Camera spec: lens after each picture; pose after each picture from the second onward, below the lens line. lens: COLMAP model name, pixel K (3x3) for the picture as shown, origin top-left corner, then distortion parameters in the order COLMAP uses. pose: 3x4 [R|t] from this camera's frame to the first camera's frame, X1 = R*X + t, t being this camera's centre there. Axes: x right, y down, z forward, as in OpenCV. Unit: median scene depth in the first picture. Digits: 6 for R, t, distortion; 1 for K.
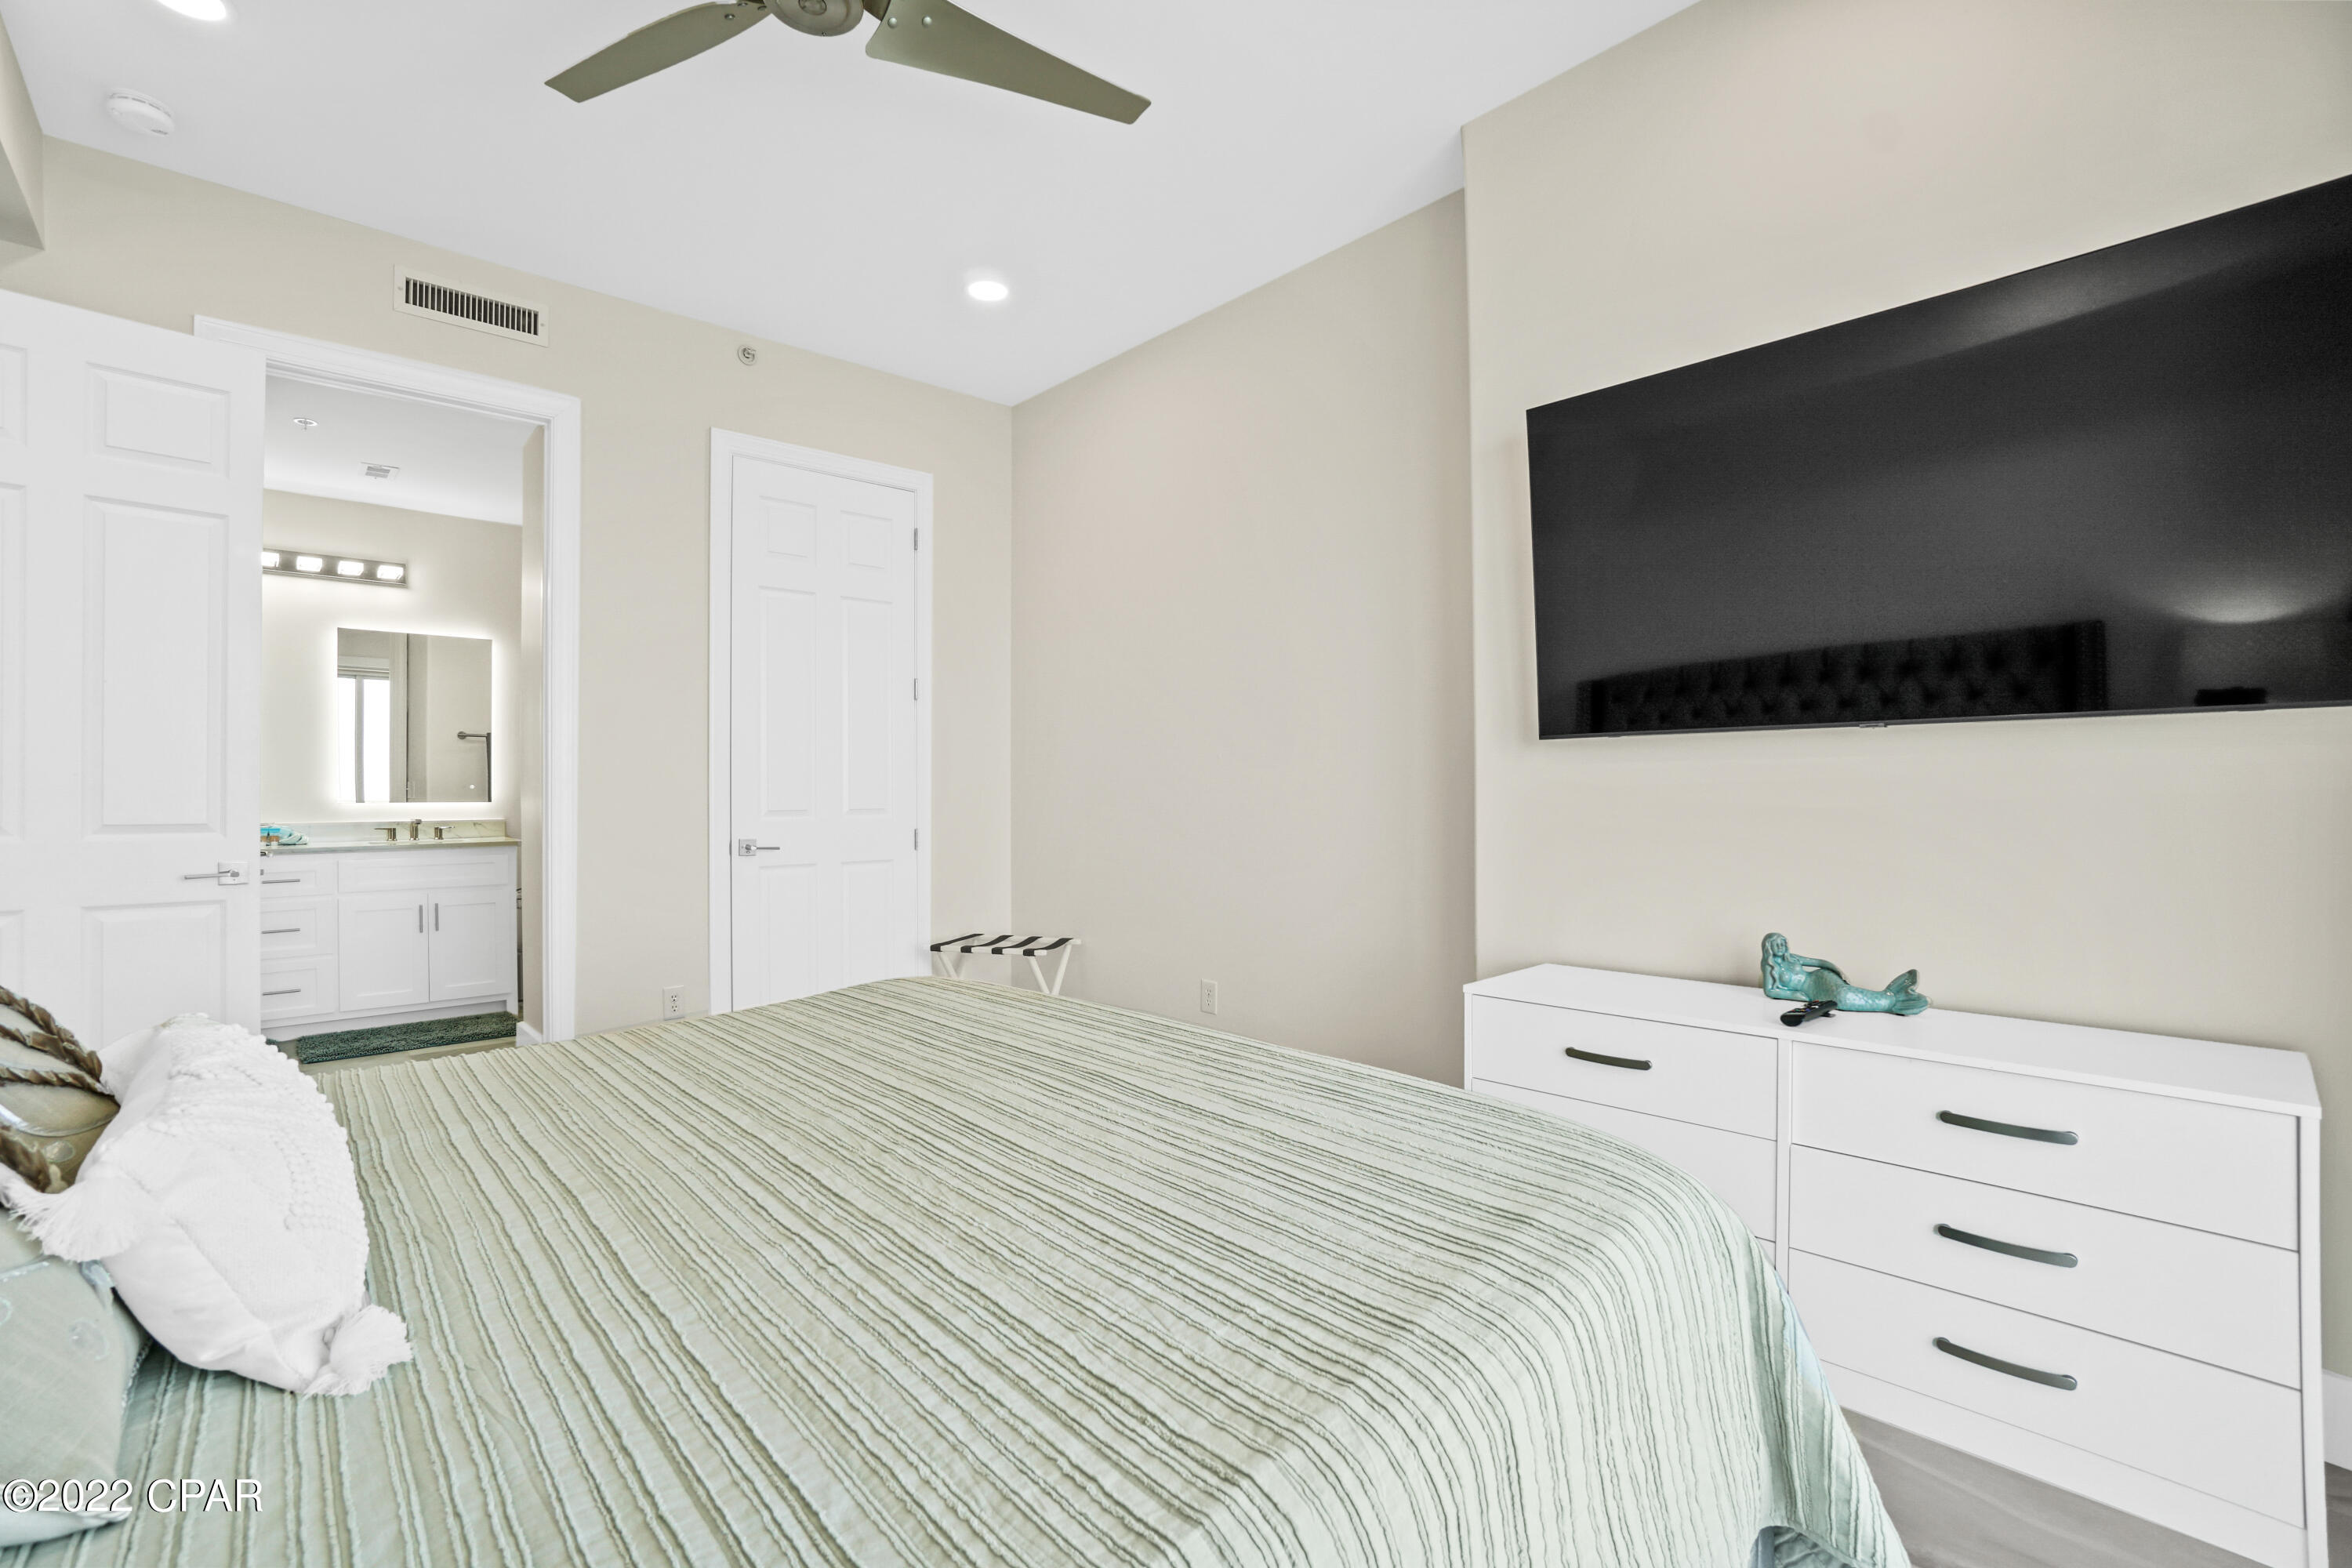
lens RADIAL K [[1039.6, 0, 1178.6], [0, 1039.6, 779.5], [0, 0, 1]] dist [-0.004445, 0.000799]
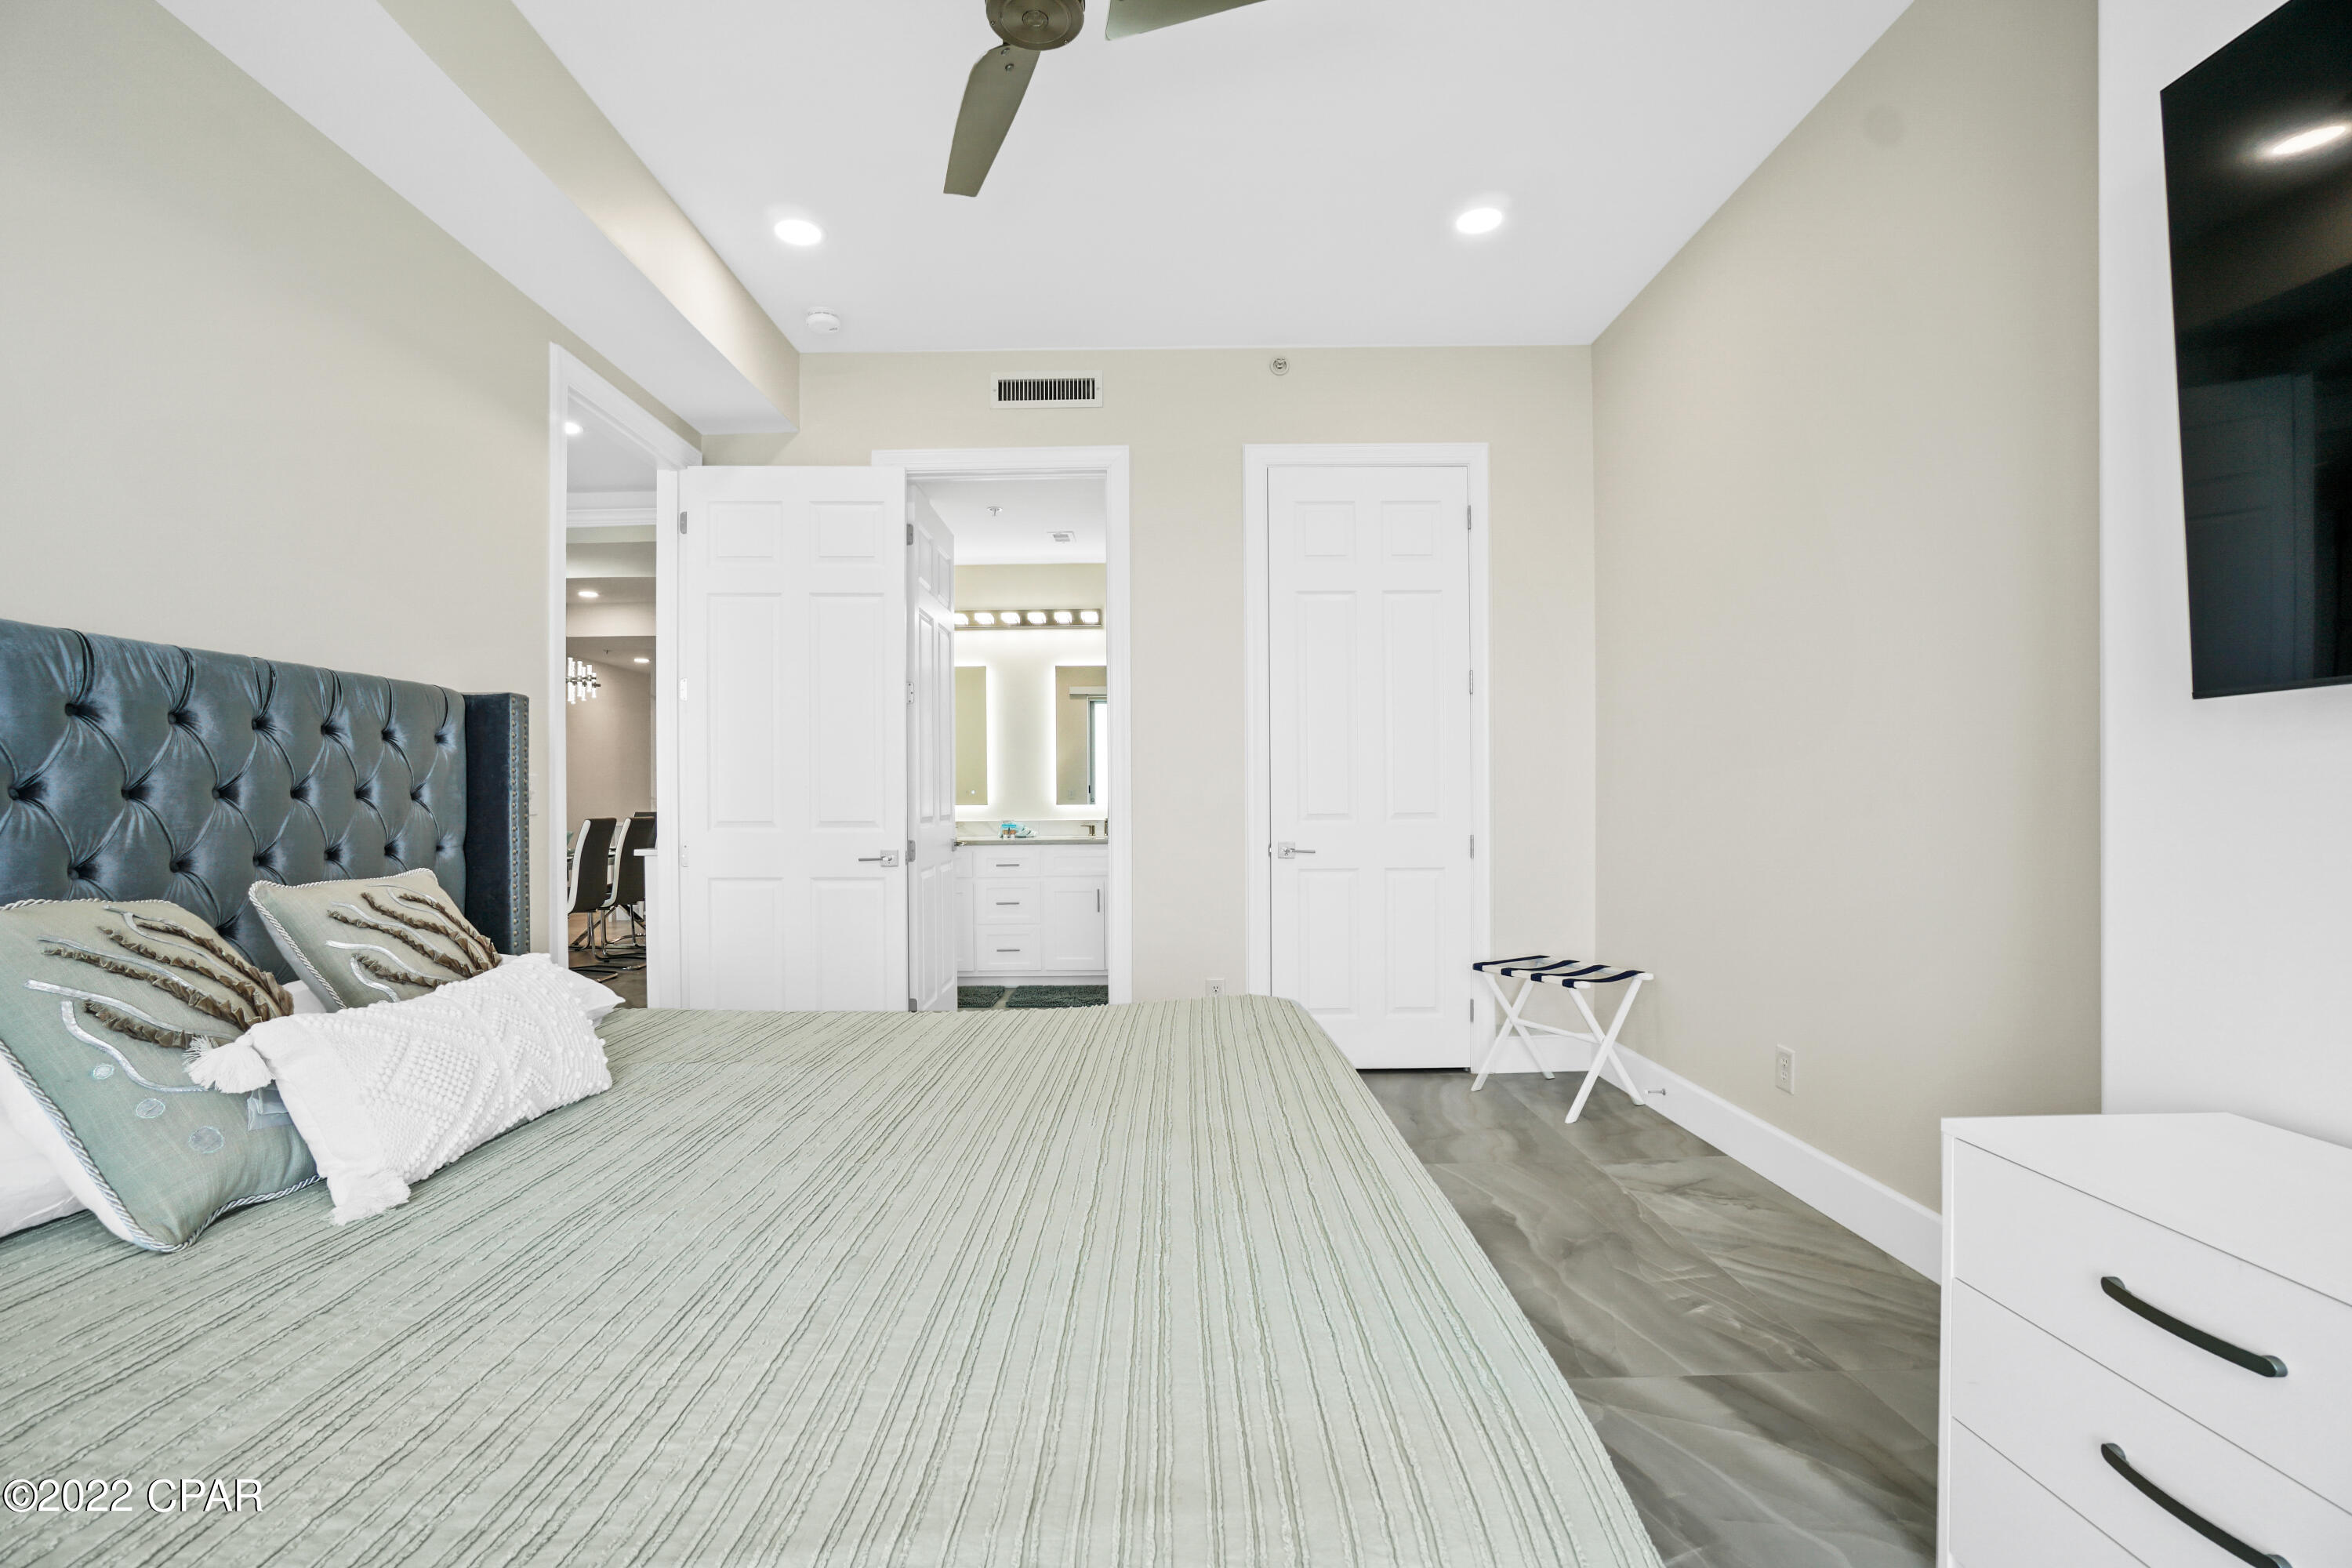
lens RADIAL K [[1068.8, 0, 1171.6], [0, 1068.8, 799.2], [0, 0, 1]] dist [-0.053547, 0.019005]
pose [[0.752561, -0.000671, -0.658523, 0.175135], [0.013837, 0.999795, 0.014795, -0.001514], [0.658378, -0.020247, 0.752415, 0.131214]]
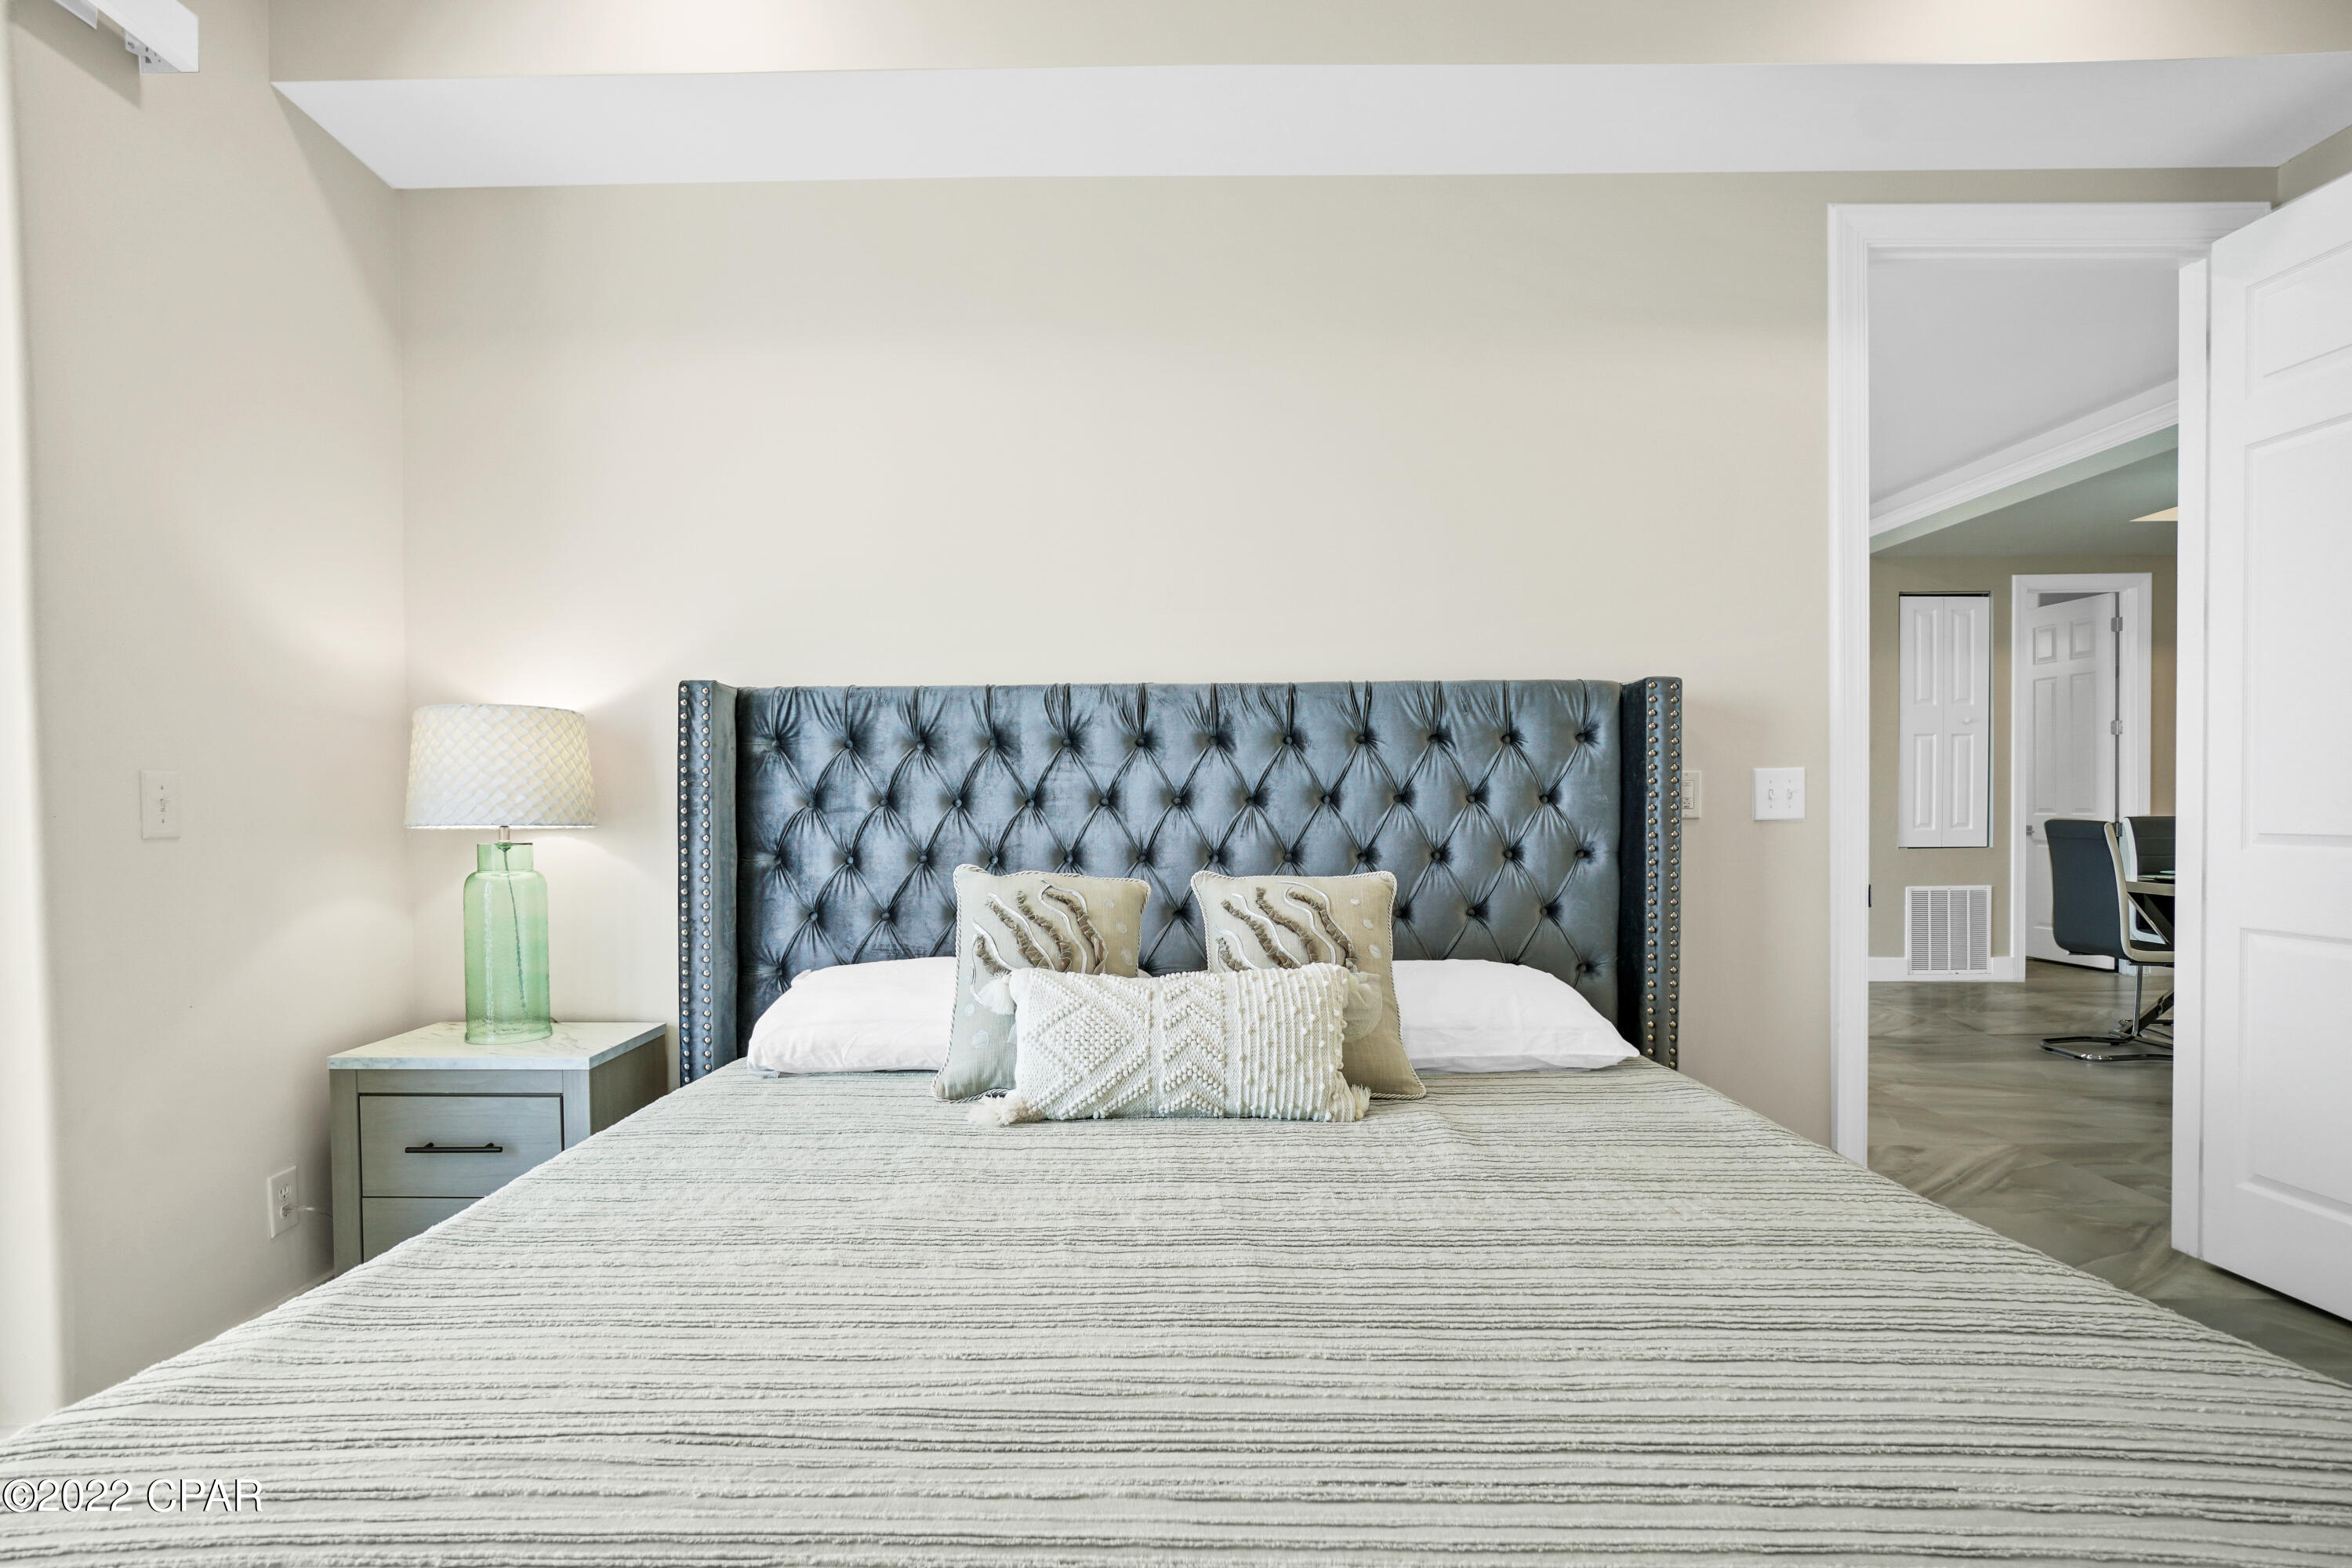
lens RADIAL K [[1179.0, 0, 1089.6], [0, 1179.0, 815.1], [0, 0, 1]] dist [-0.023933, 0.003375]
pose [[-0.678323, 0.014460, -0.734622, 0.110475], [0.023362, 0.999725, -0.001894, 0.003377], [0.734392, -0.018447, -0.678474, 0.505554]]
